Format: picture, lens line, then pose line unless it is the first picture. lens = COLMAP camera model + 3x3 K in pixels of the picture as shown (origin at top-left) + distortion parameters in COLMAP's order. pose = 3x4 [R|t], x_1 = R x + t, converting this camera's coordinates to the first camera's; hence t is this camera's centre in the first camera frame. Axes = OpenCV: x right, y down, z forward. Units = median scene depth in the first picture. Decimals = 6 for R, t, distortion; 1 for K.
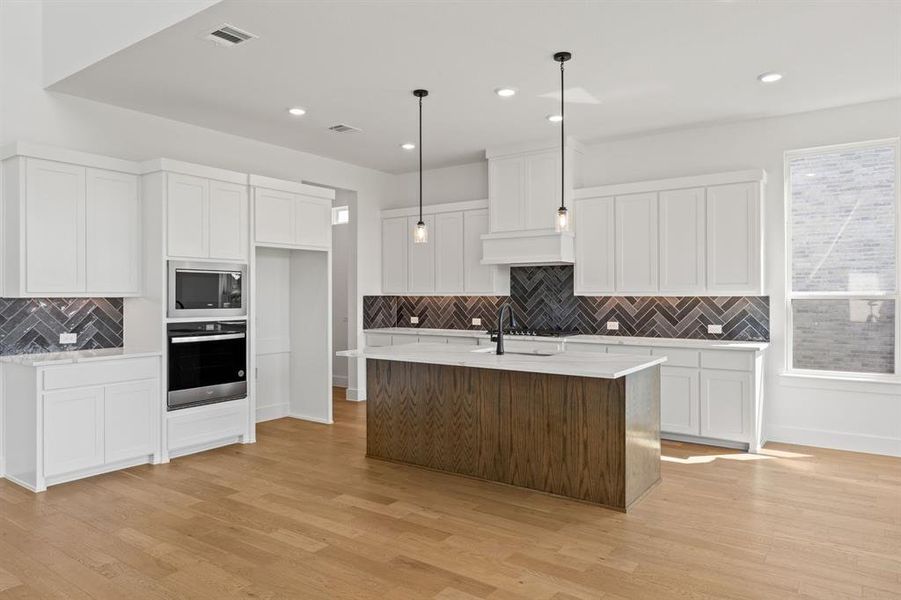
lens RADIAL K [[589.5, 0, 450.5], [0, 589.5, 300.0], [0, 0, 1]] dist [0.002857, 0.001068]
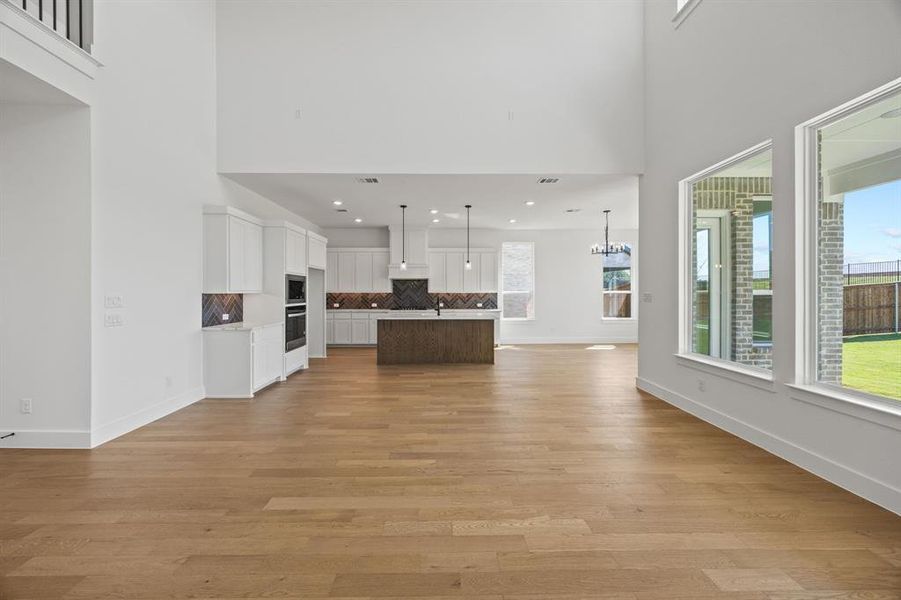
lens RADIAL K [[342.5, 0, 444.6], [0, 342.5, 296.0], [0, 0, 1]] dist [-0.002555, -0.000266]
pose [[0.809427, -0.006086, 0.587189, -0.609031], [0.004989, 0.999981, 0.003487, 0.002157], [-0.587199, 0.000107, 0.809442, -0.172111]]
